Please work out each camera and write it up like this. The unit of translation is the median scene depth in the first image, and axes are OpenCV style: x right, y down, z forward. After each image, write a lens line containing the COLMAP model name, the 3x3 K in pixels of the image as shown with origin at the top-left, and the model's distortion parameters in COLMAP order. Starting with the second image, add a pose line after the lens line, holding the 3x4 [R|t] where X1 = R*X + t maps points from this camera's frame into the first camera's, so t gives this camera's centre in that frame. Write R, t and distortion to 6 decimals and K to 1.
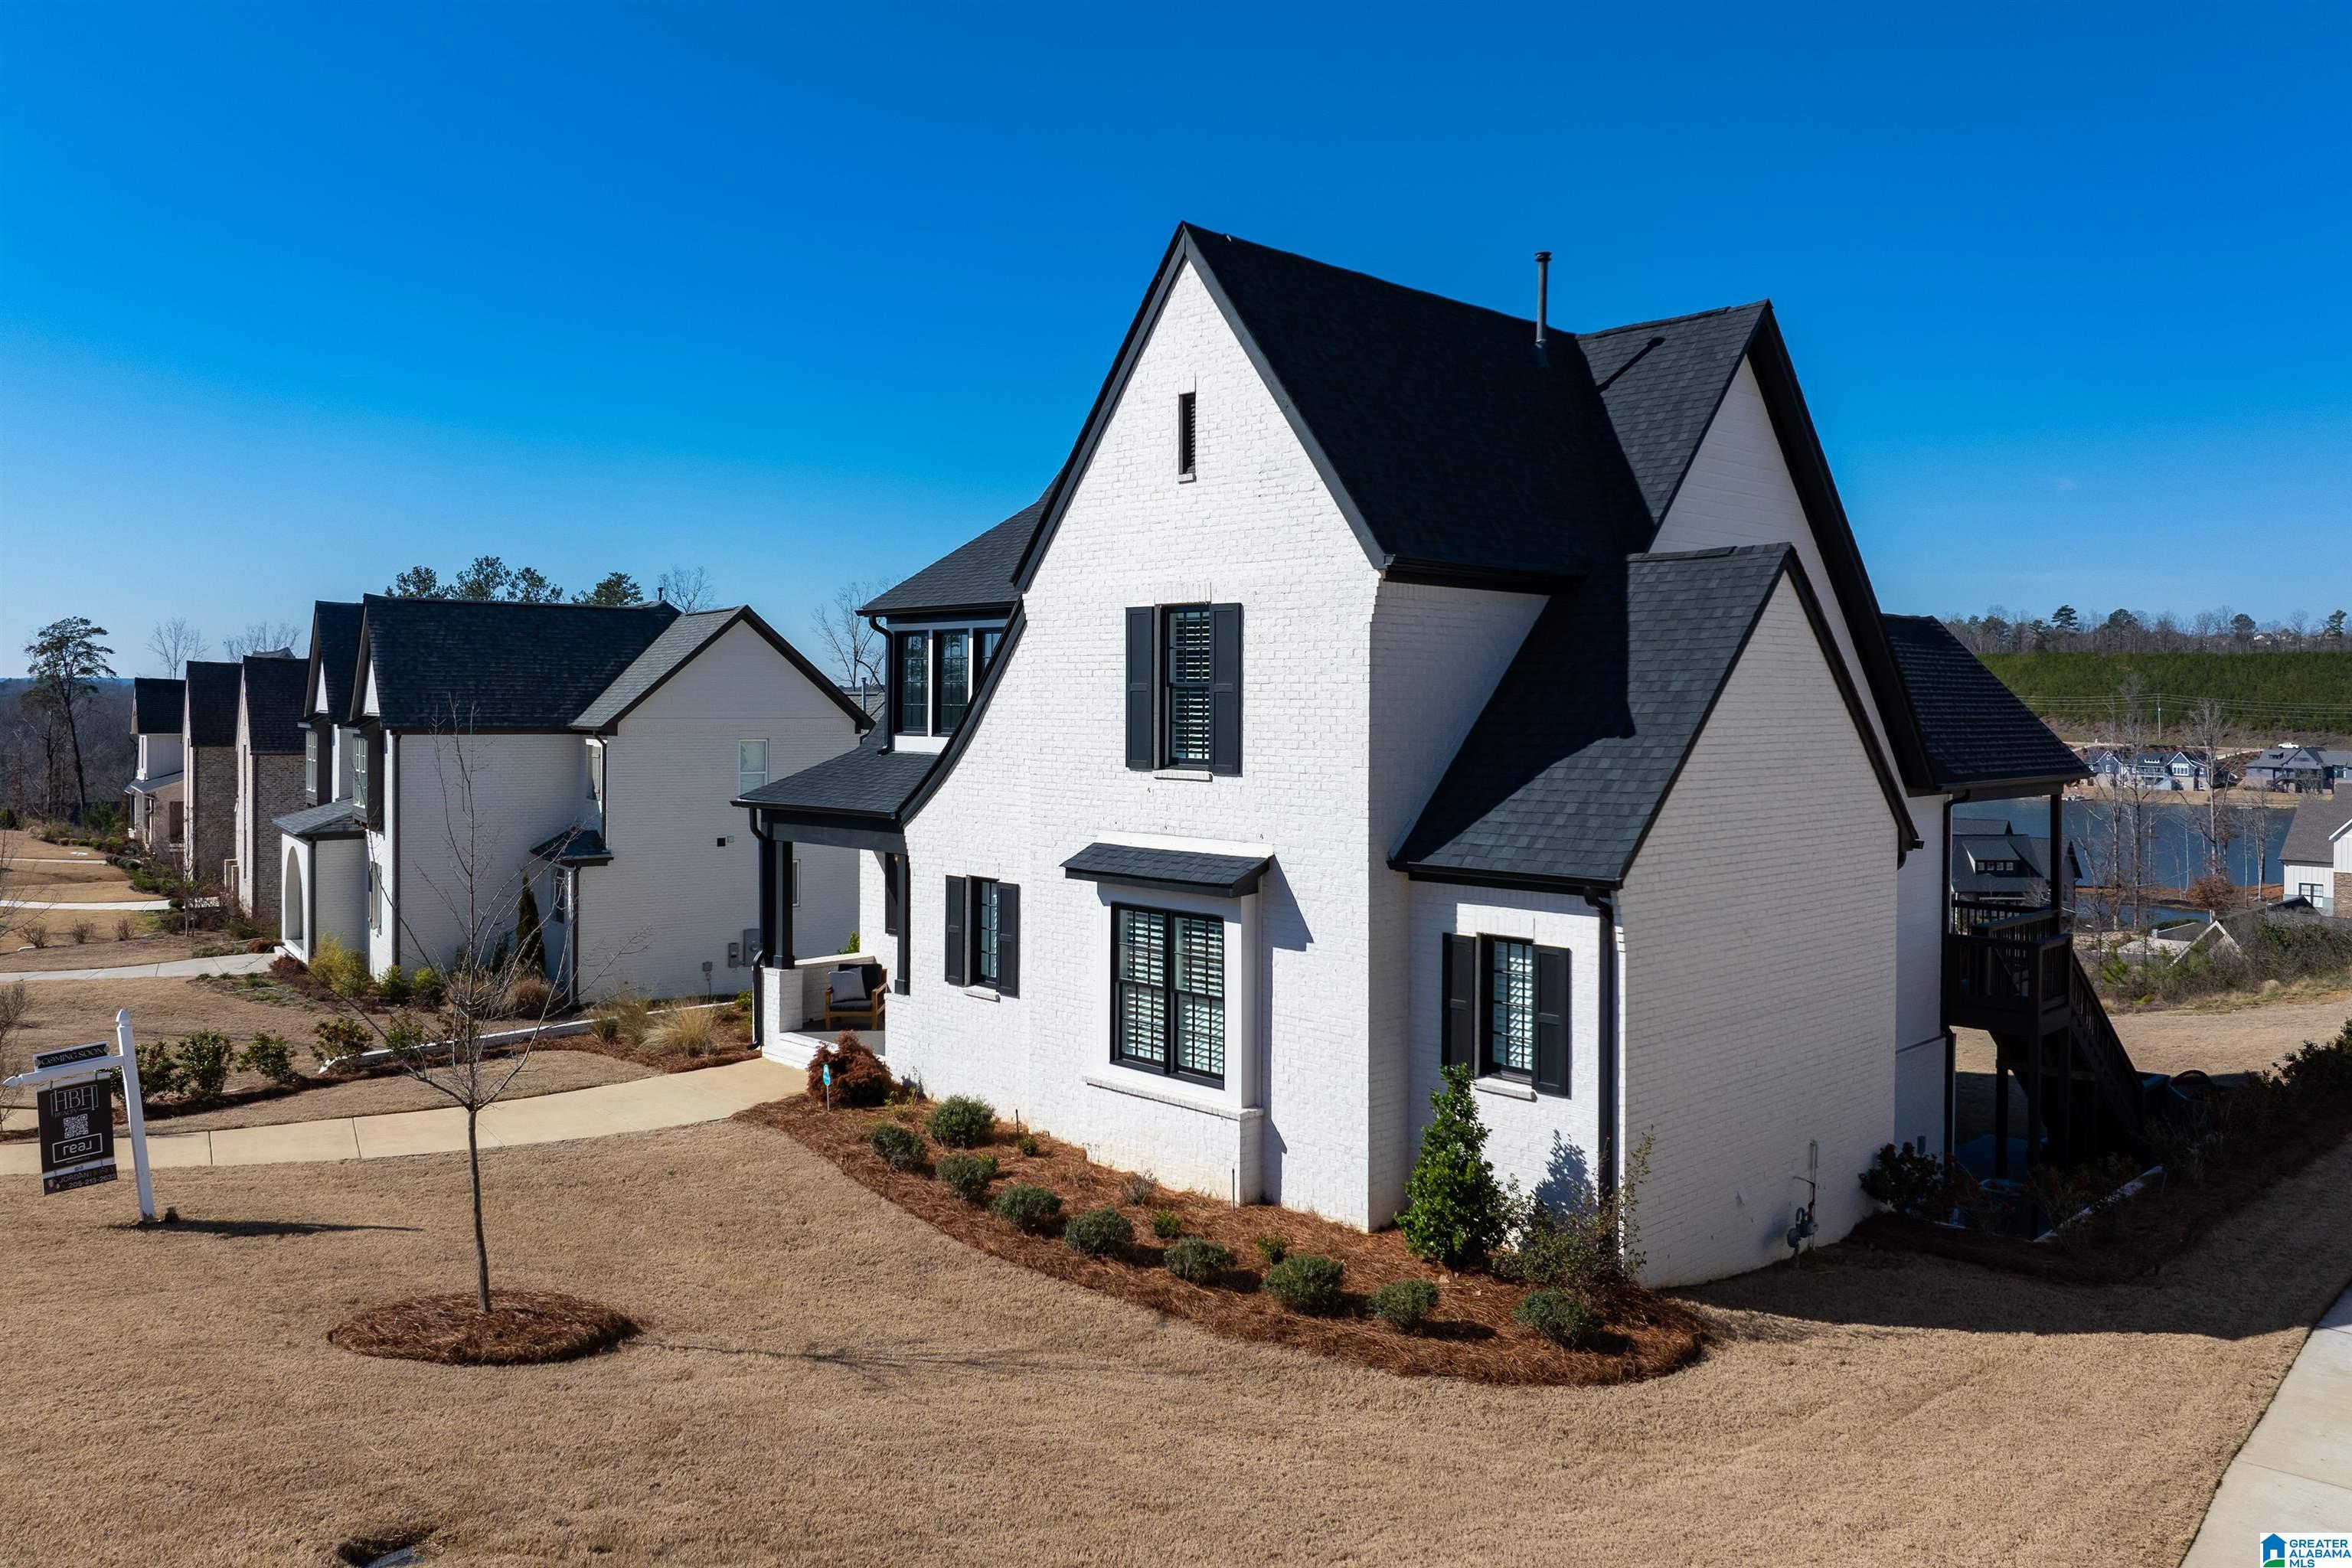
lens RADIAL K [[1840.6, 0, 1148.3], [0, 1840.6, 703.2], [0, 0, 1]] dist [-0.038477, -0.009520]
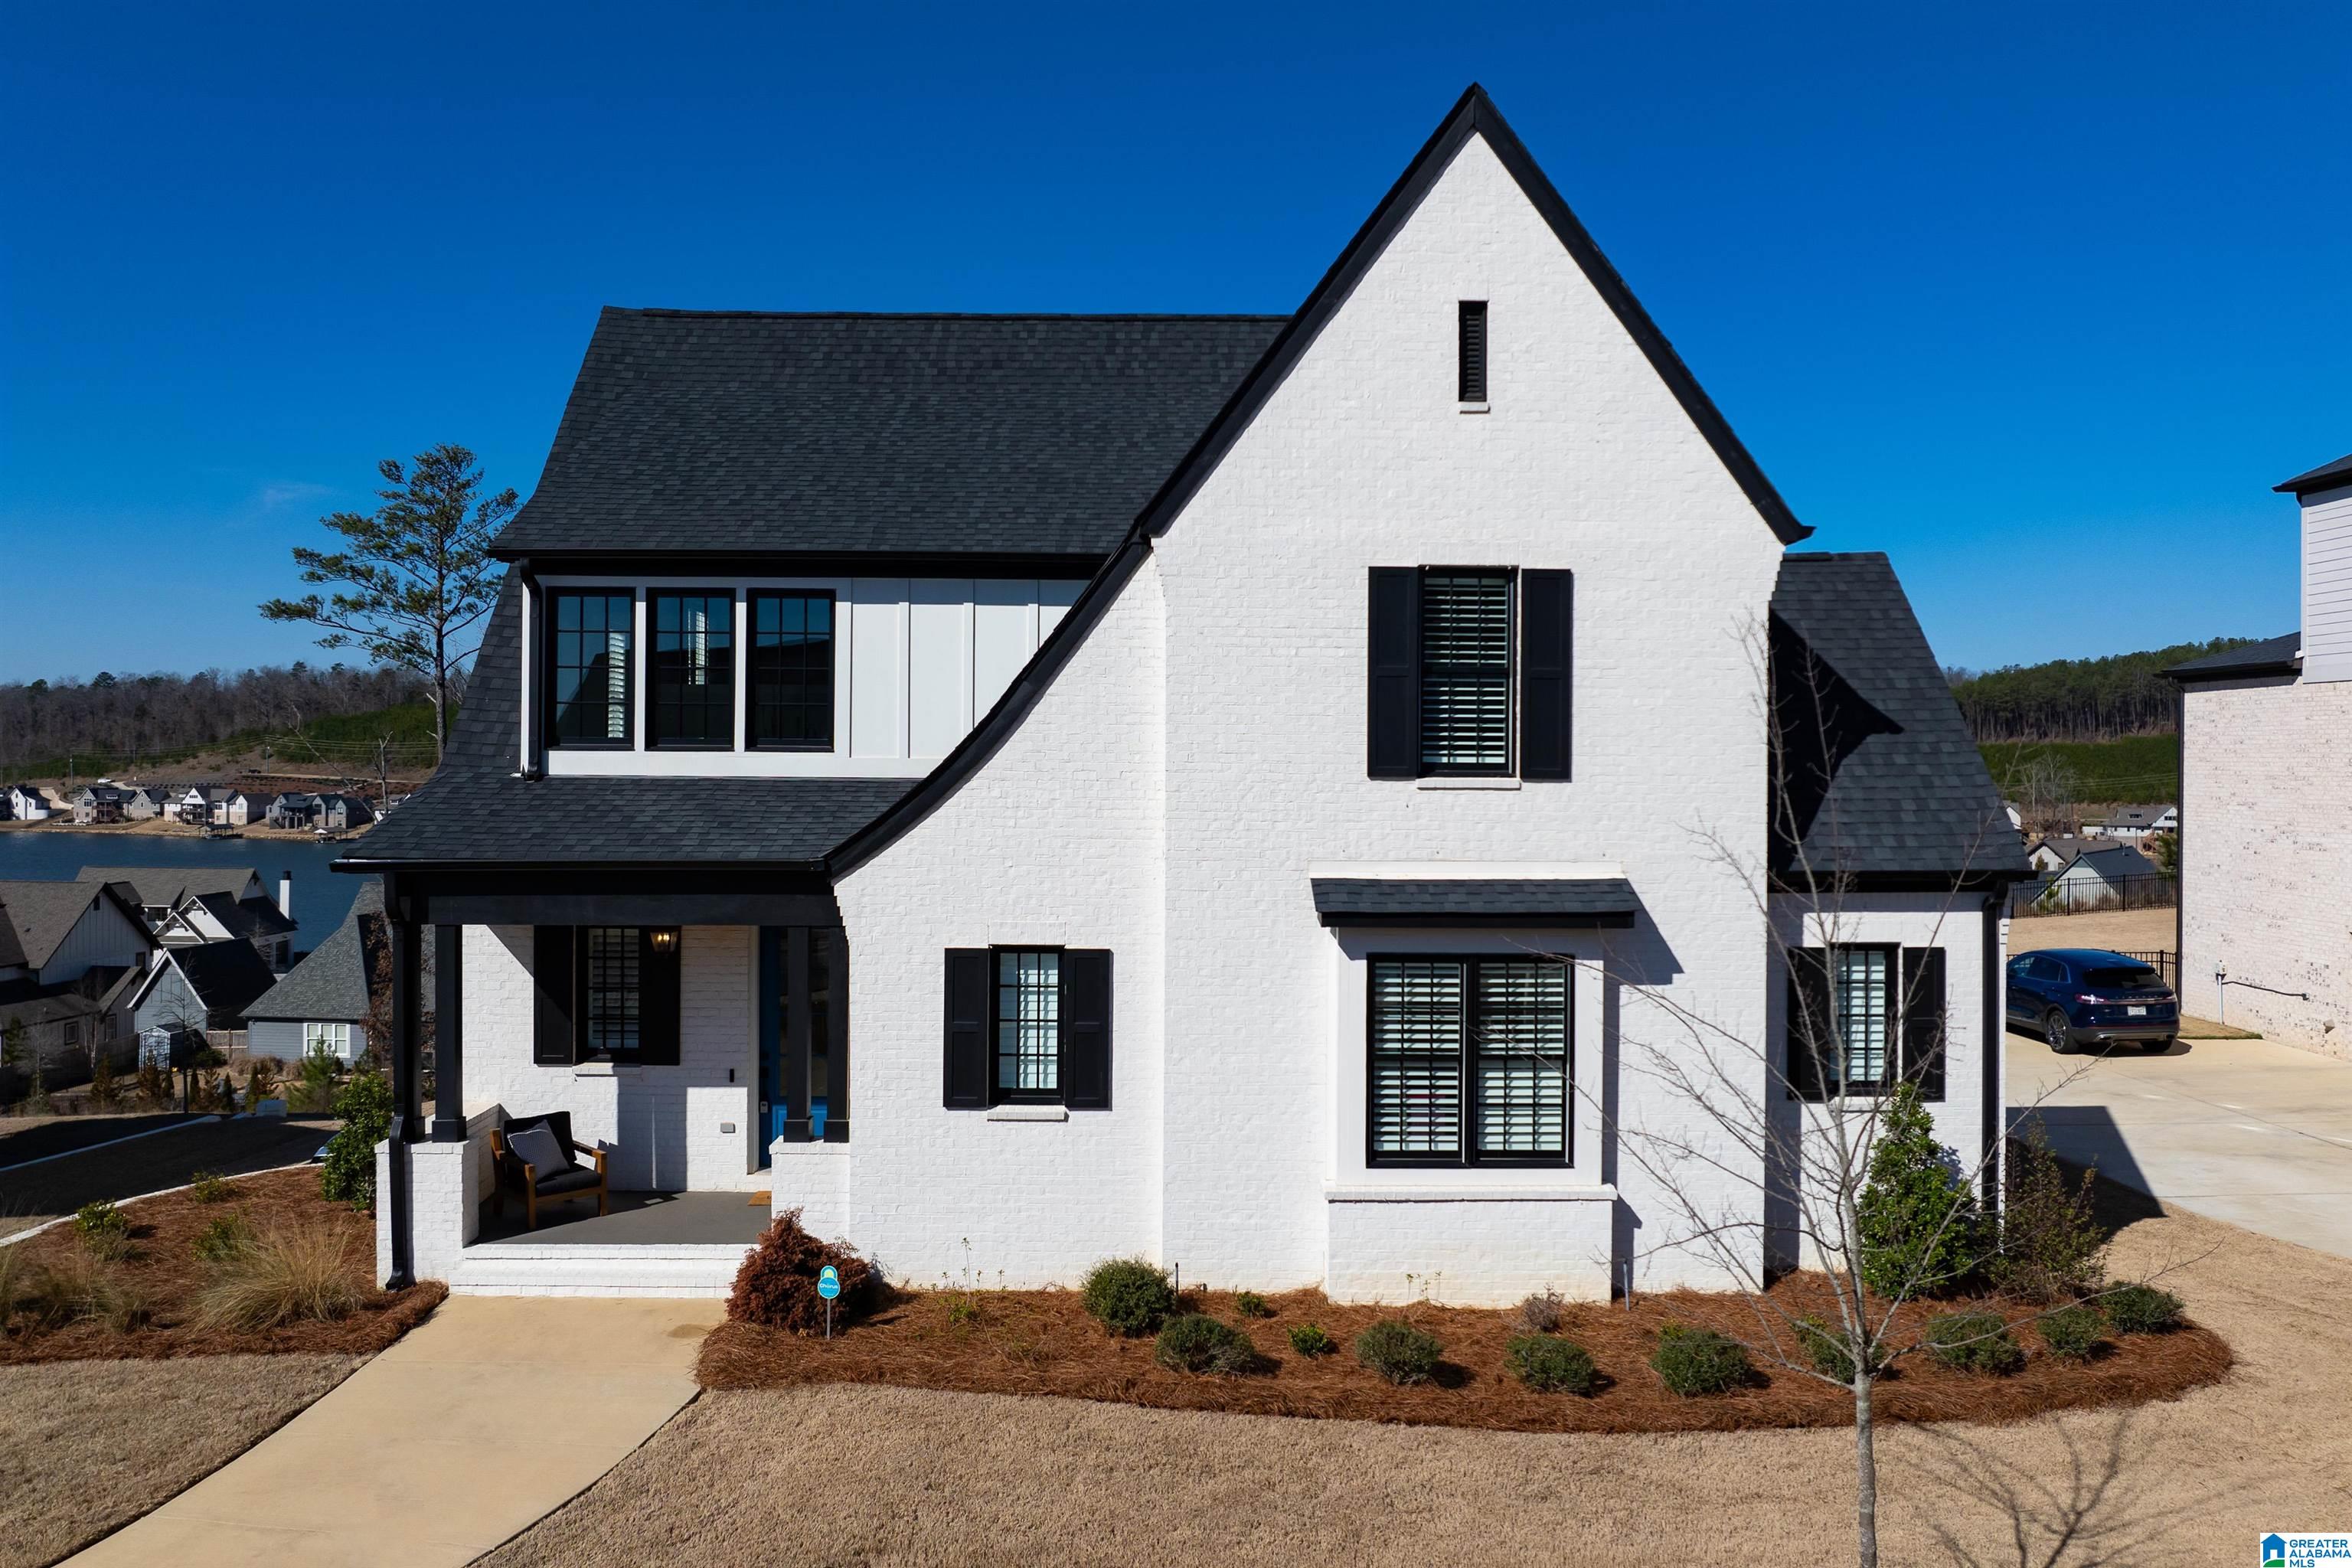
lens RADIAL K [[1840.6, 0, 1240.7], [0, 1840.6, 764.3], [0, 0, 1]] dist [-0.038477, -0.009520]
pose [[0.644196, -0.003006, 0.764855, -0.646709], [0.001759, 0.999995, 0.002449, 0.028740], [-0.764859, -0.000232, 0.644198, 0.566766]]
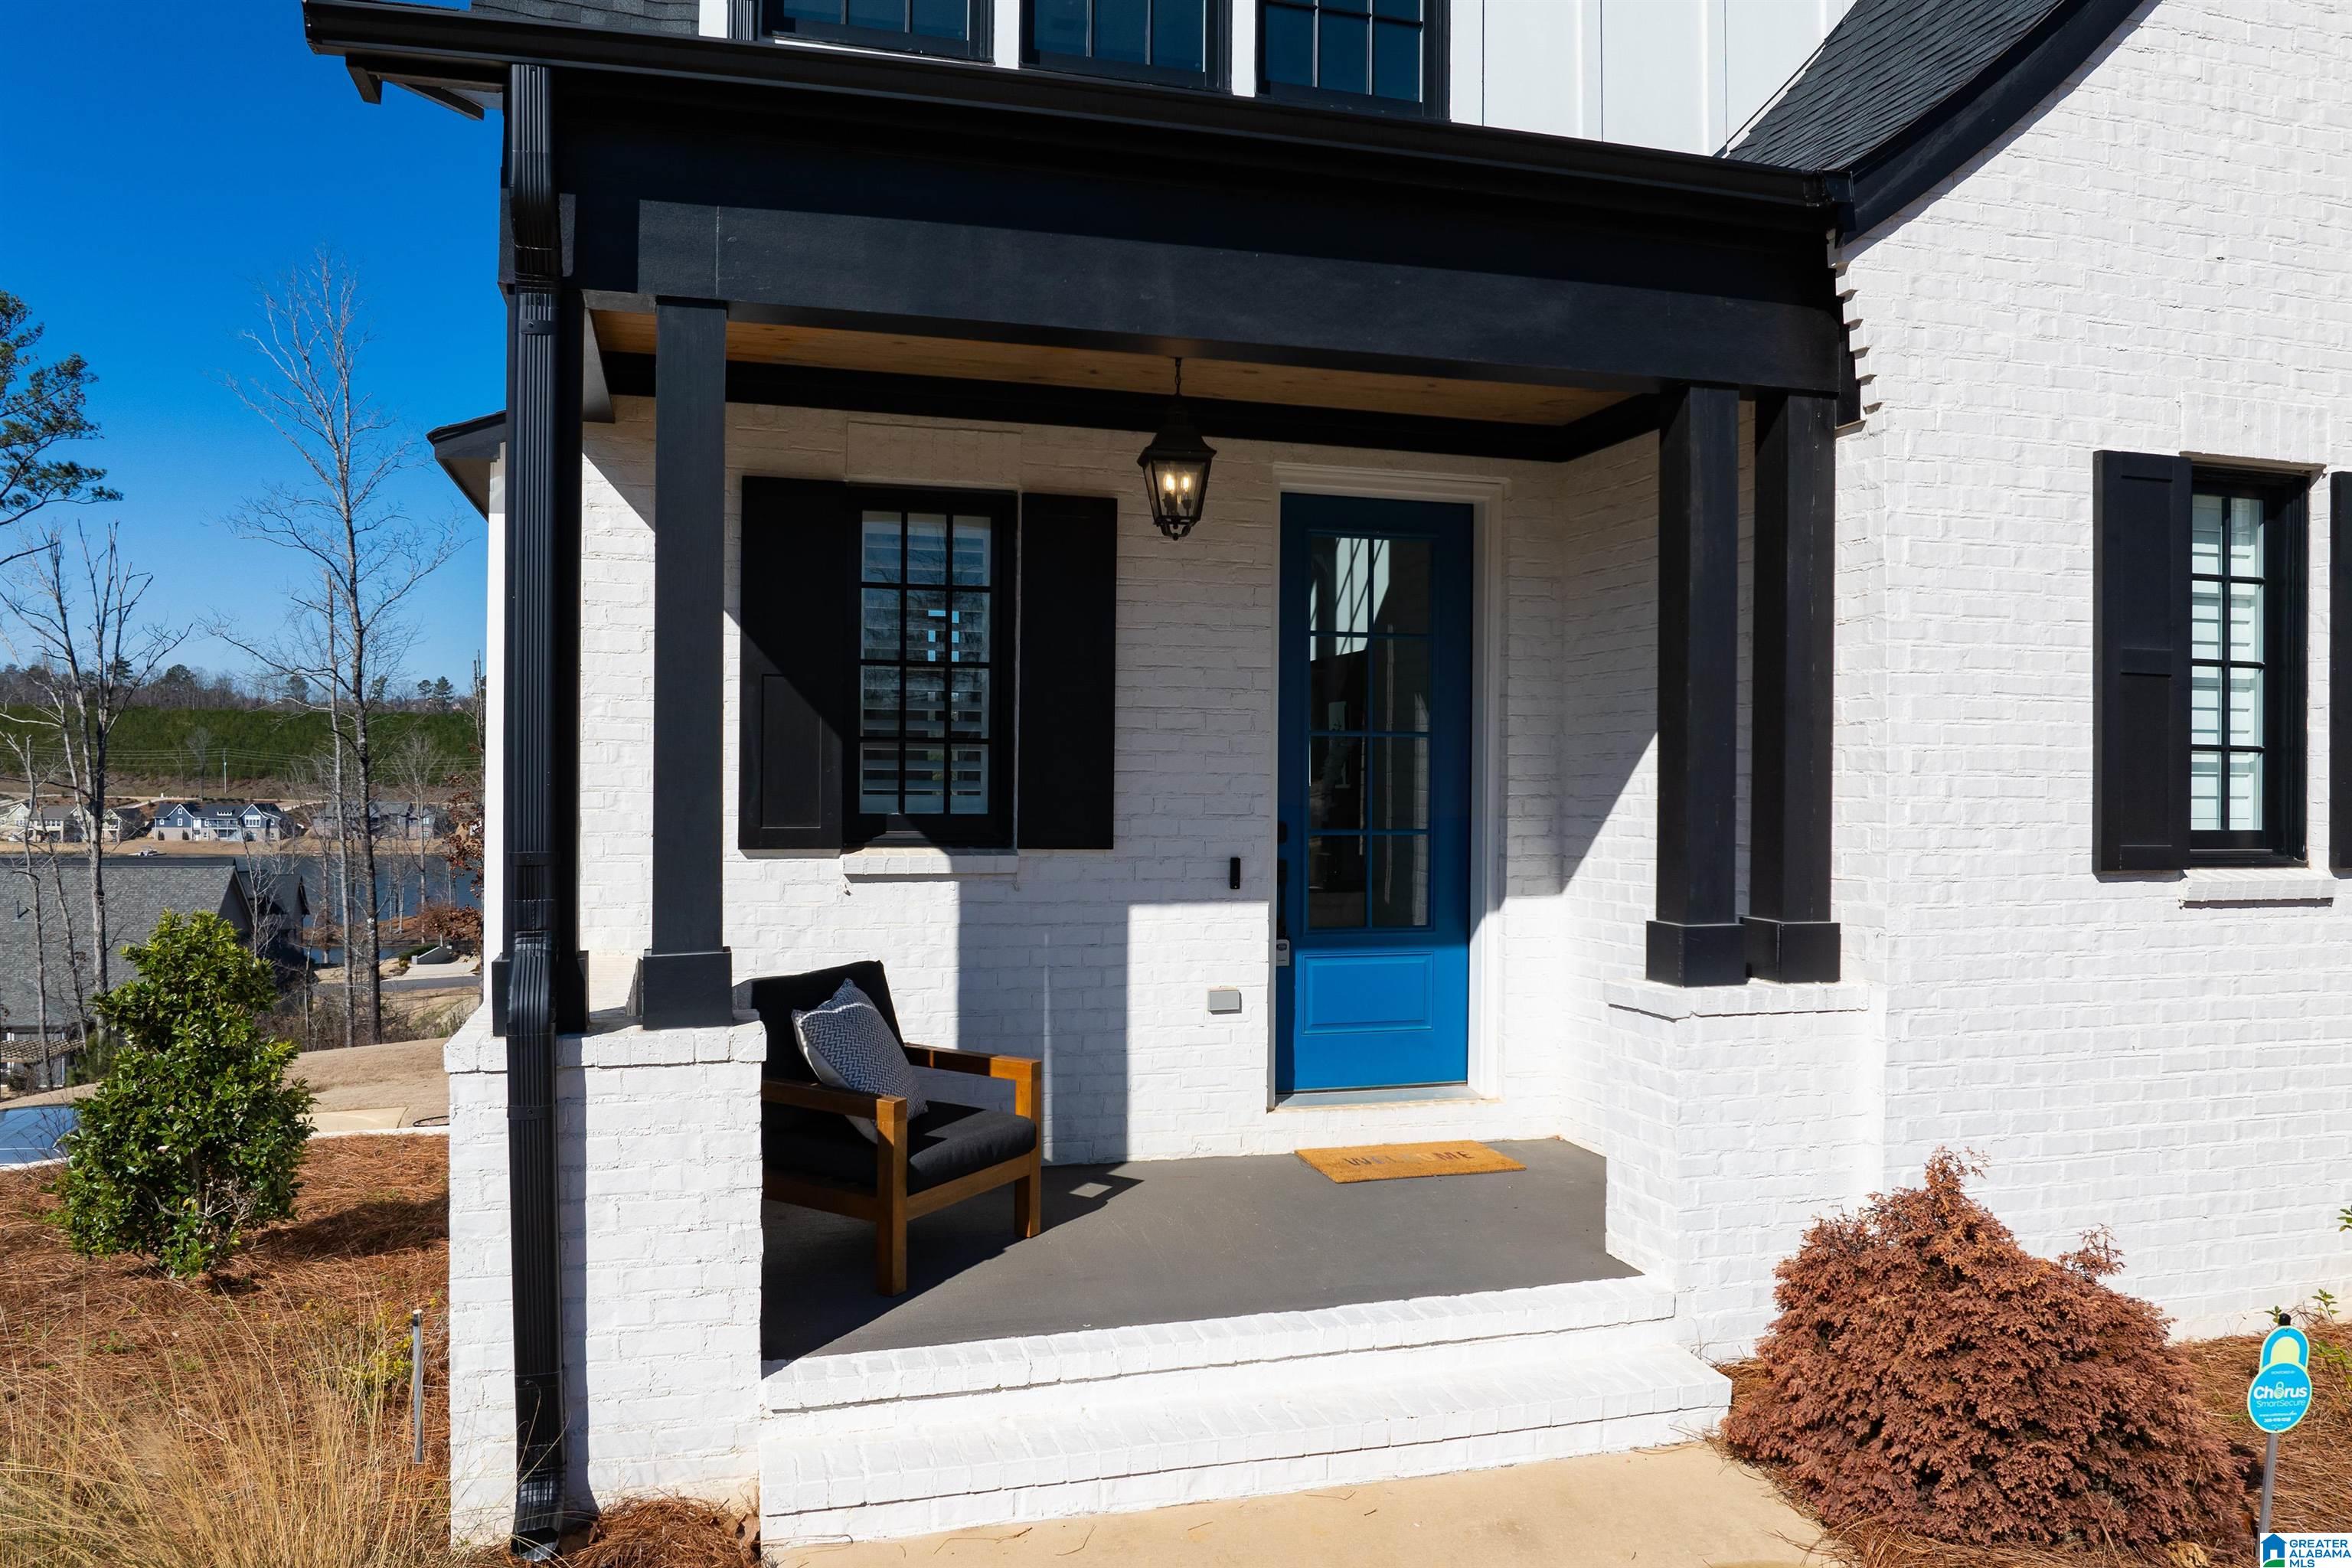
lens RADIAL K [[1666.8, 0, 1192.8], [0, 1666.8, 784.5], [0, 0, 1]] dist [-0.031480, -0.008381]
pose [[0.430713, -0.002503, 0.902485, -0.430559], [0.003117, 0.999994, 0.001285, 0.162630], [-0.902483, 0.002259, 0.430719, 1.189626]]
